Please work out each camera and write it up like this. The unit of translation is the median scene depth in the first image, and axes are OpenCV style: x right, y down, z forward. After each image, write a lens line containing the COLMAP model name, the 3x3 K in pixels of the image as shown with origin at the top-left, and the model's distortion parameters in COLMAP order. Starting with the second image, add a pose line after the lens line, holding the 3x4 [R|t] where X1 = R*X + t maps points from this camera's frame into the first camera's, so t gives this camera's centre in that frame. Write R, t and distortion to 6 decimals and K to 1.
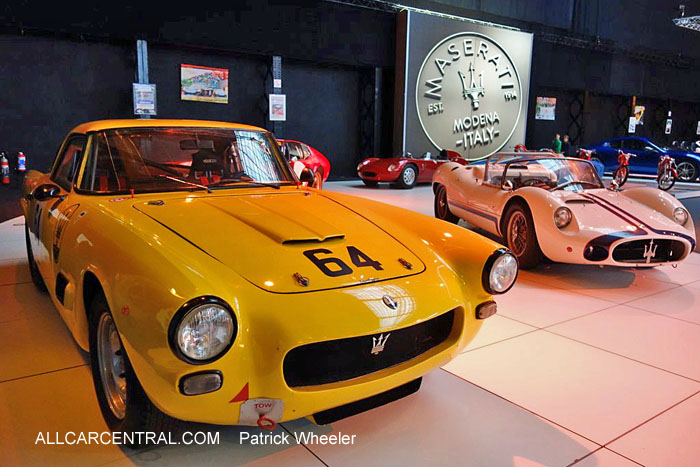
lens RADIAL K [[560.4, 0, 353.1], [0, 560.4, 236.4], [0, 0, 1]] dist [0.005208, 0.005157]
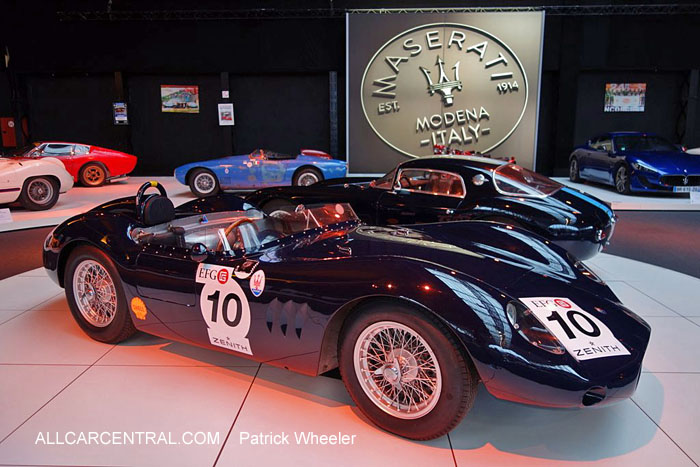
lens RADIAL K [[560.4, 0, 347.8], [0, 560.4, 233.8], [0, 0, 1]] dist [0.005208, 0.005157]
pose [[0.783844, 0.089717, -0.614443, 0.688777], [-0.095232, 0.995170, 0.023821, -0.024686], [0.613612, 0.039843, 0.788602, 0.187664]]
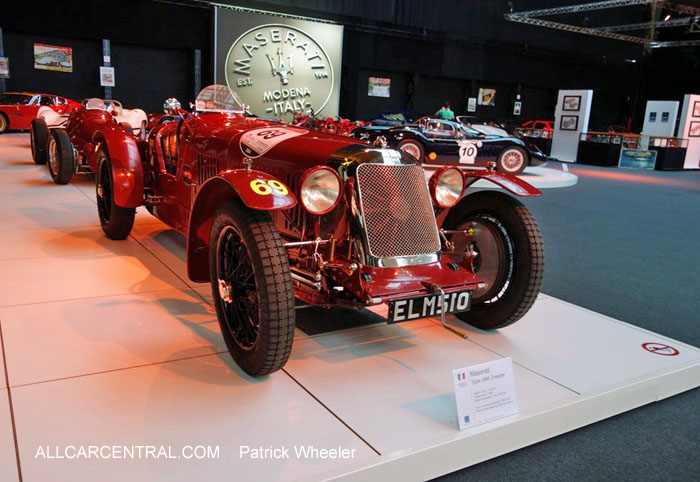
lens RADIAL K [[603.7, 0, 346.7], [0, 603.7, 244.0], [0, 0, 1]] dist [0.014551, -0.011497]
pose [[0.996236, 0.052424, -0.069028, 0.485990], [-0.050433, 0.998268, 0.030282, 0.091526], [0.070496, -0.026687, 0.997155, -0.391188]]
